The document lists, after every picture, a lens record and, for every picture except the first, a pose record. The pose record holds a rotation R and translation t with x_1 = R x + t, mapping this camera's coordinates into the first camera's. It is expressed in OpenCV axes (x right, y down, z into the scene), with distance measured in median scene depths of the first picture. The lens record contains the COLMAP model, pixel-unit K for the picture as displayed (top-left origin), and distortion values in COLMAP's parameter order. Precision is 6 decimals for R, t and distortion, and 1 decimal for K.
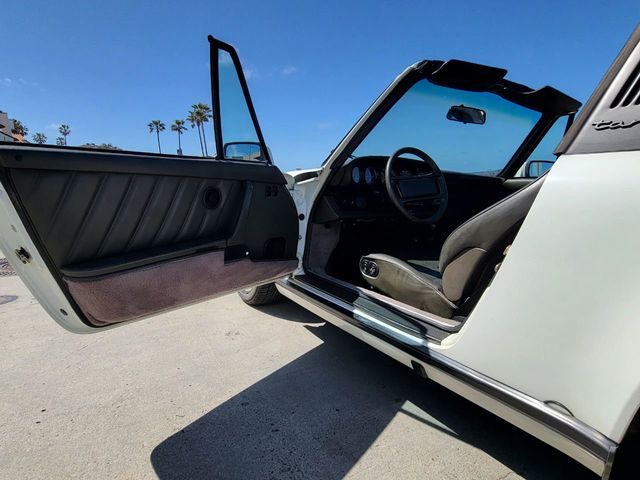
lens RADIAL K [[352.2, 0, 316.9], [0, 352.2, 248.6], [0, 0, 1]] dist [-0.004996, 0.000691]
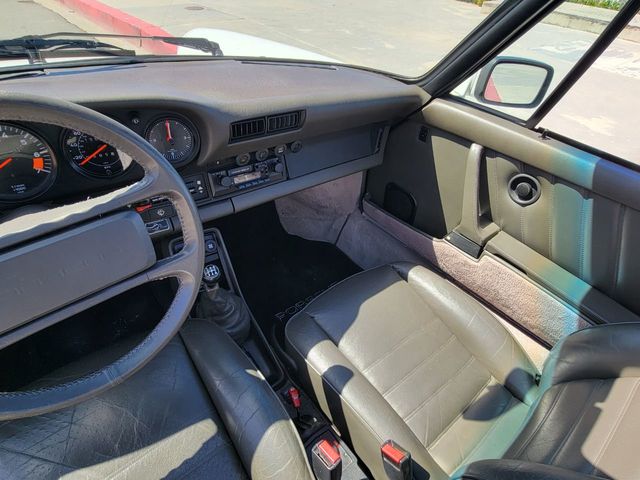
lens RADIAL K [[352.2, 0, 316.8], [0, 352.2, 247.2], [0, 0, 1]] dist [-0.004996, 0.000691]
pose [[0.984816, -0.019643, 0.172486, 0.321523], [-0.070858, 0.861561, 0.502684, -0.246529], [-0.158482, -0.507274, 0.847087, 0.566394]]
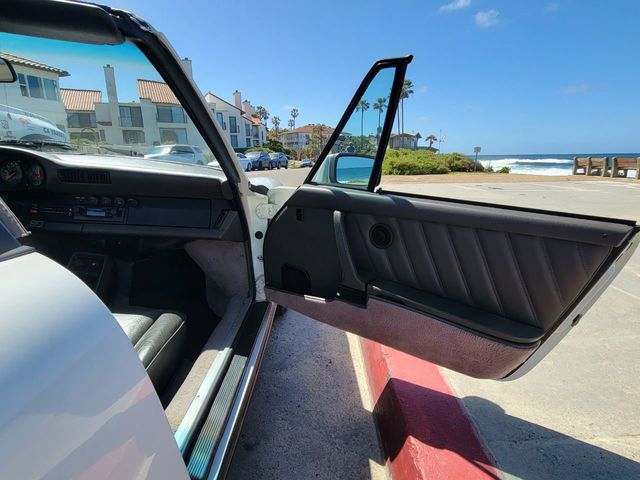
lens RADIAL K [[352.2, 0, 318.5], [0, 352.2, 246.6], [0, 0, 1]] dist [-0.004996, 0.000691]
pose [[0.849870, 0.145603, -0.506479, 0.952976], [-0.117574, 0.989237, 0.087098, -0.161072], [0.513710, -0.014473, 0.857842, 0.603925]]
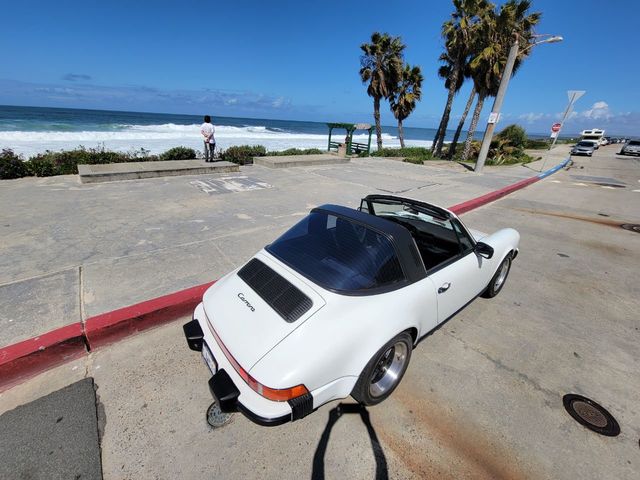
lens RADIAL K [[262.2, 0, 317.5], [0, 262.2, 245.7], [0, 0, 1]] dist [-0.003178, -0.000334]
pose [[-0.145194, -0.403529, 0.903373, -1.218589], [0.154770, 0.892545, 0.423568, -0.879847], [-0.977223, 0.201314, -0.067138, 1.933899]]
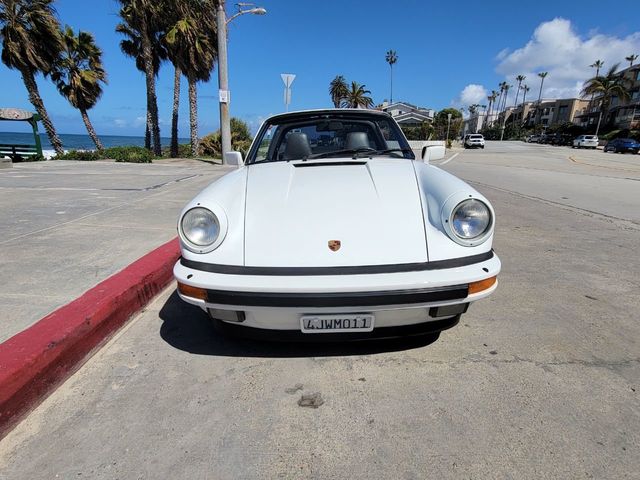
lens RADIAL K [[352.2, 0, 316.8], [0, 352.2, 247.0], [0, 0, 1]] dist [-0.004996, 0.000691]
pose [[-0.843290, -0.151822, 0.515569, -0.391281], [0.100153, 0.898080, 0.428277, -0.463593], [-0.528044, 0.412798, -0.742137, 1.980741]]
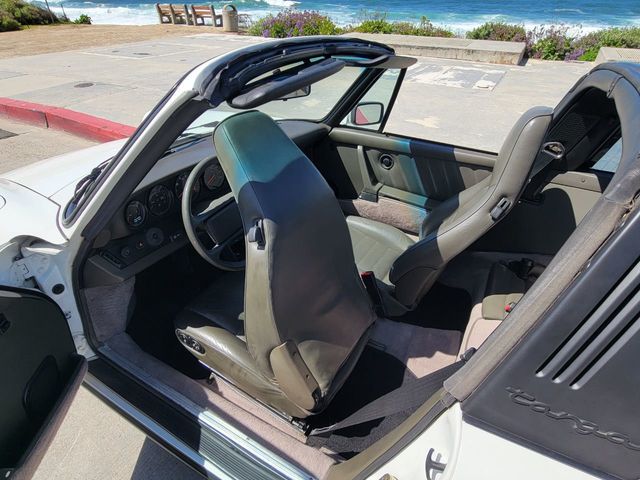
lens RADIAL K [[352.2, 0, 317.0], [0, 352.2, 249.5], [0, 0, 1]] dist [-0.004996, 0.000691]
pose [[0.876014, -0.260924, 0.405609, 0.094754], [0.068310, 0.899662, 0.431209, -0.300261], [-0.477424, -0.350038, 0.805940, 0.246068]]
